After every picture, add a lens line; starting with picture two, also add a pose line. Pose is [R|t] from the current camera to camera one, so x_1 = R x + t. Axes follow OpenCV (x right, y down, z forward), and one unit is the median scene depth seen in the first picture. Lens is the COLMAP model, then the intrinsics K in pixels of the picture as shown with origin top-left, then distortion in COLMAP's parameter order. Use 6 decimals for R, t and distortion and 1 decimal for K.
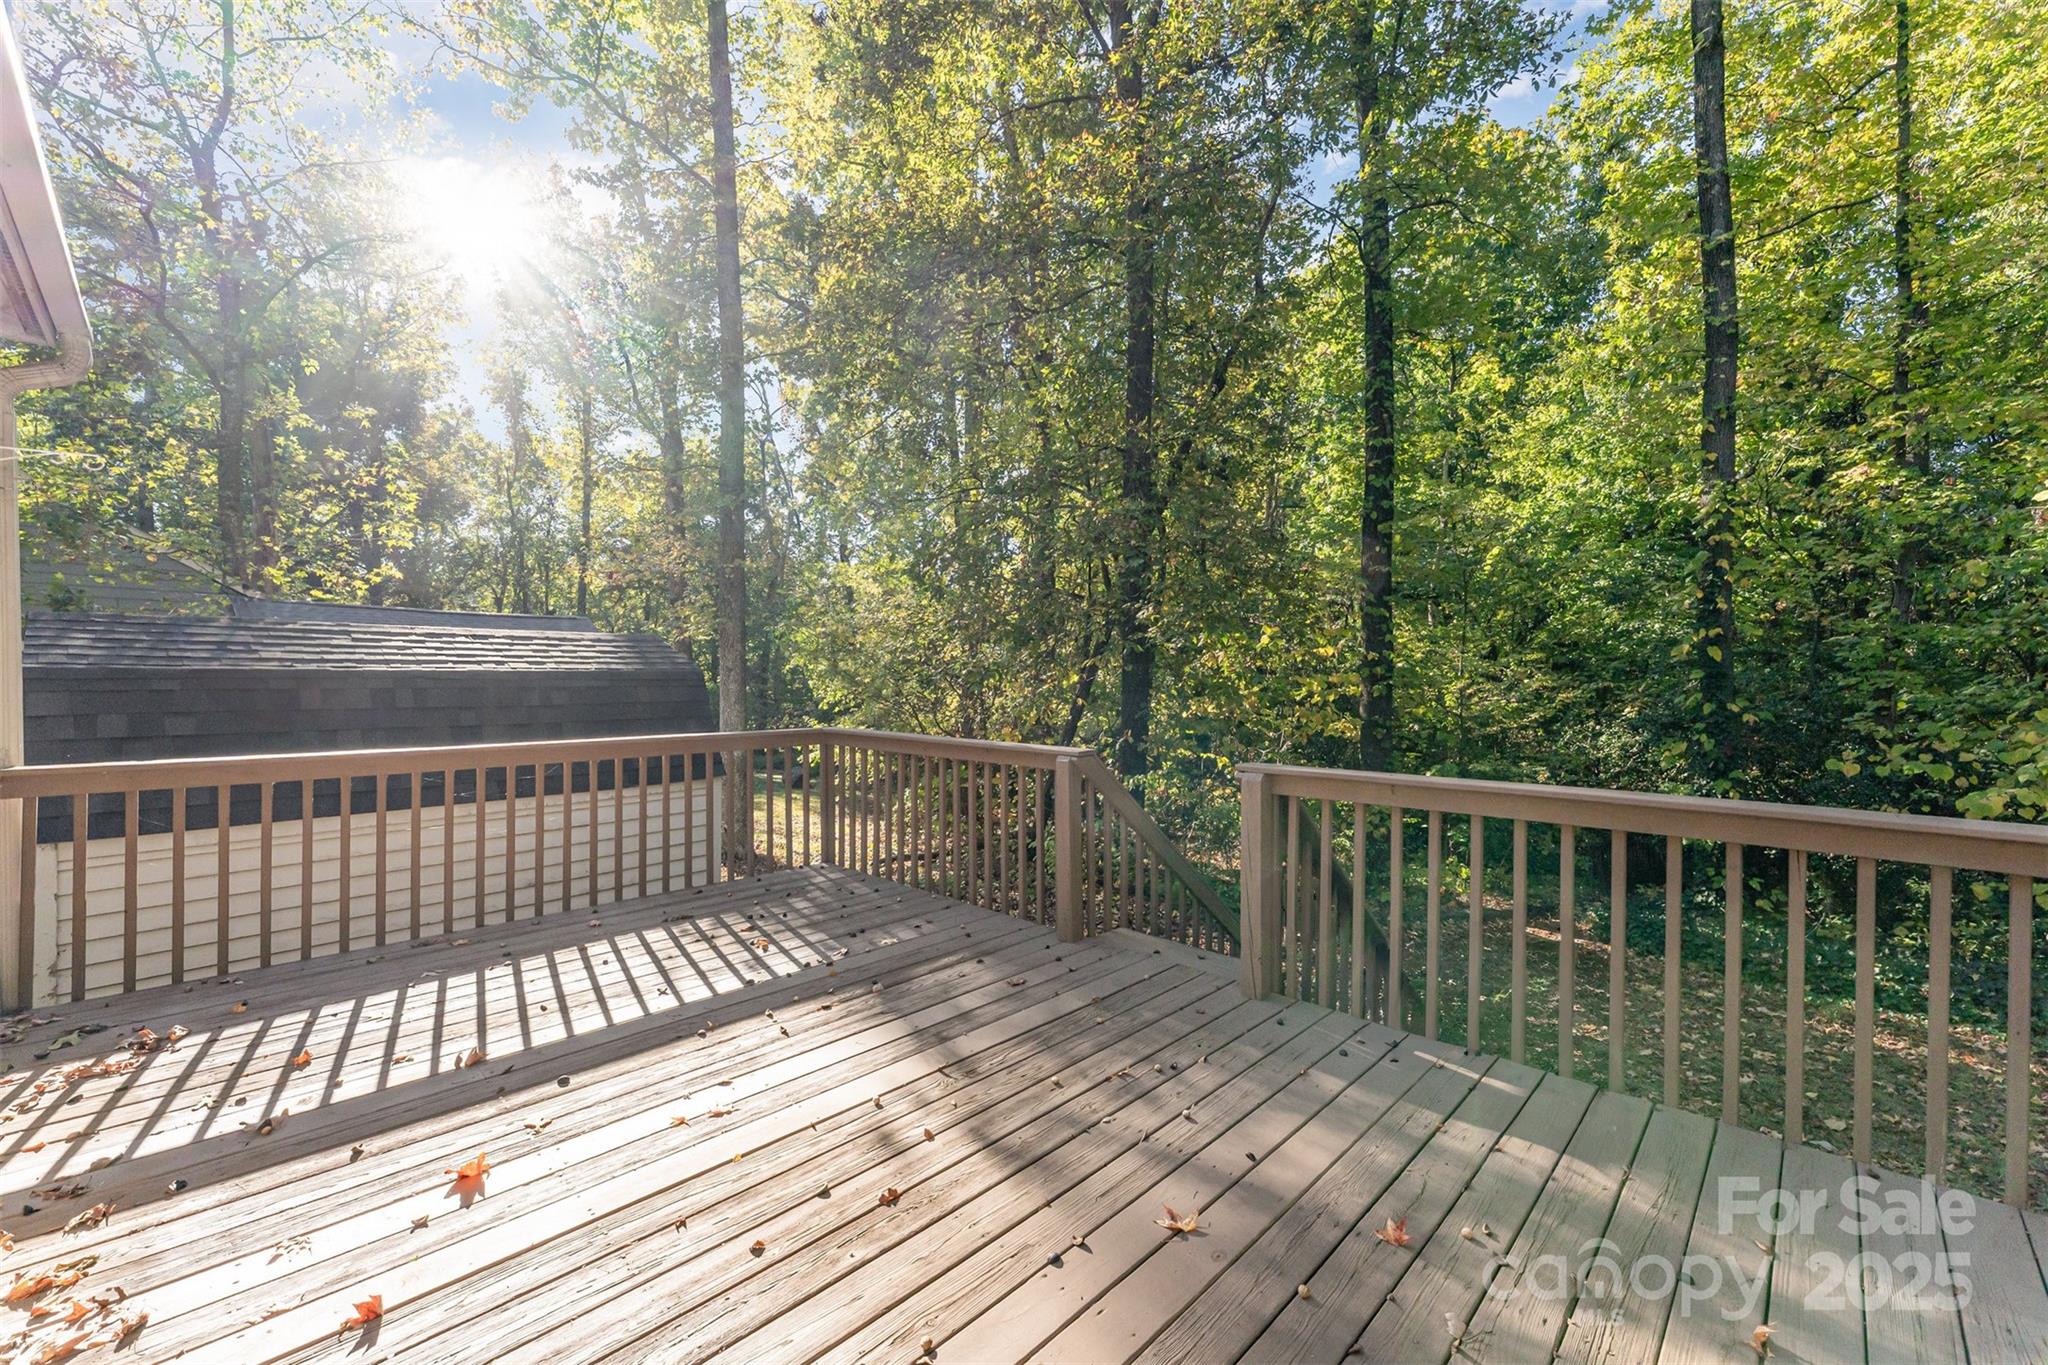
lens RADIAL K [[828.1, 0, 1030.4], [0, 828.1, 678.7], [0, 0, 1]] dist [0.001714, -0.000022]
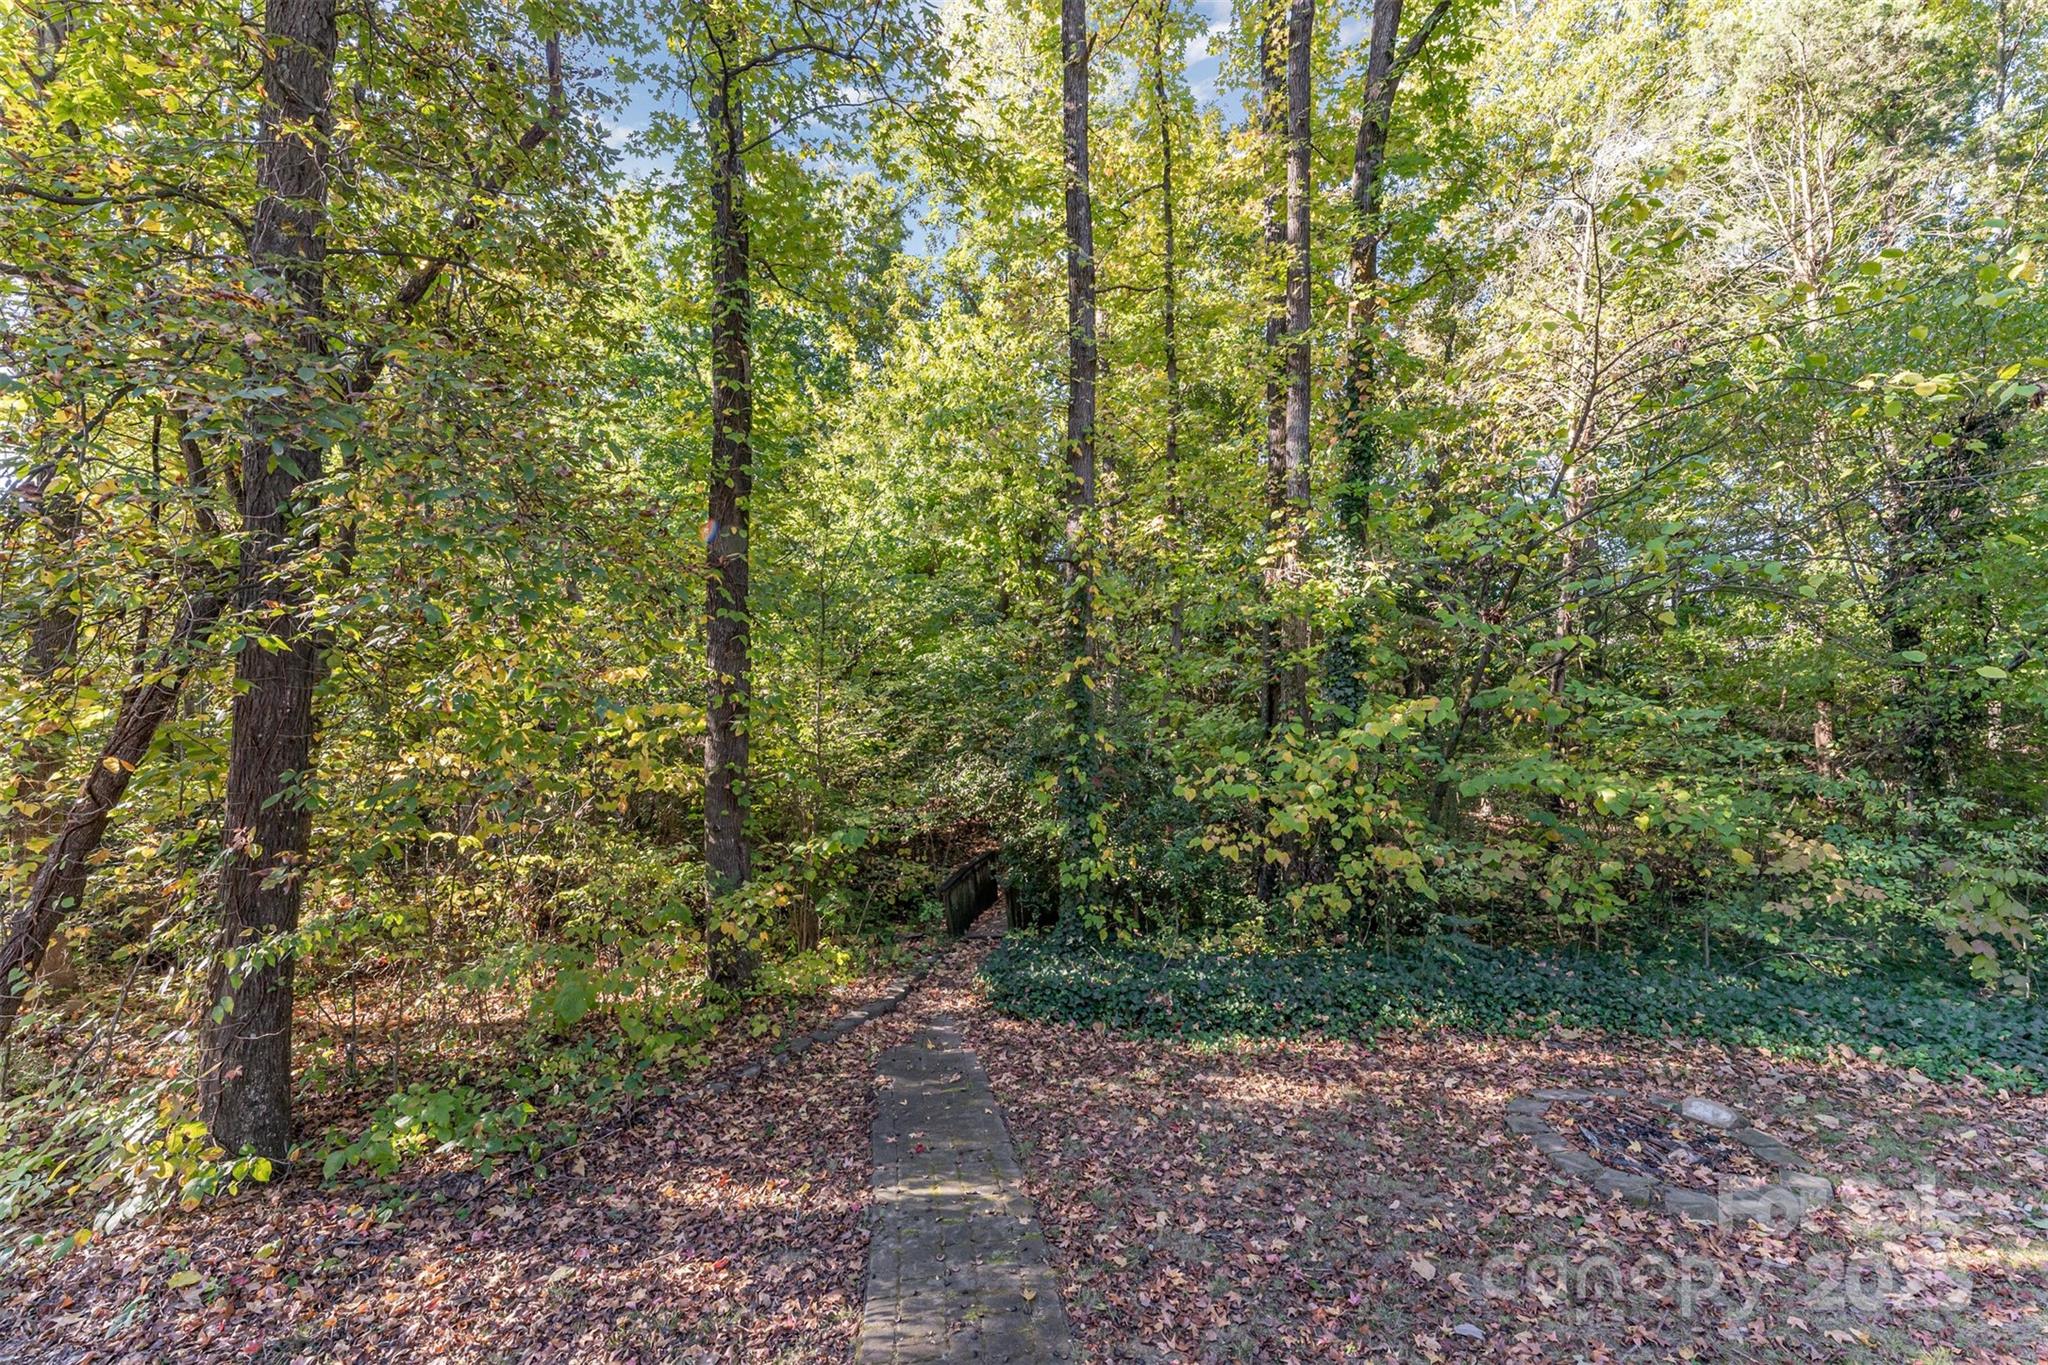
lens RADIAL K [[828.1, 0, 1044.8], [0, 828.1, 684.2], [0, 0, 1]] dist [0.001714, -0.000022]
pose [[0.651076, 0.016220, 0.758839, 0.046344], [0.003844, 0.999688, -0.024667, -0.003626], [-0.759003, 0.018977, 0.650811, 0.307432]]
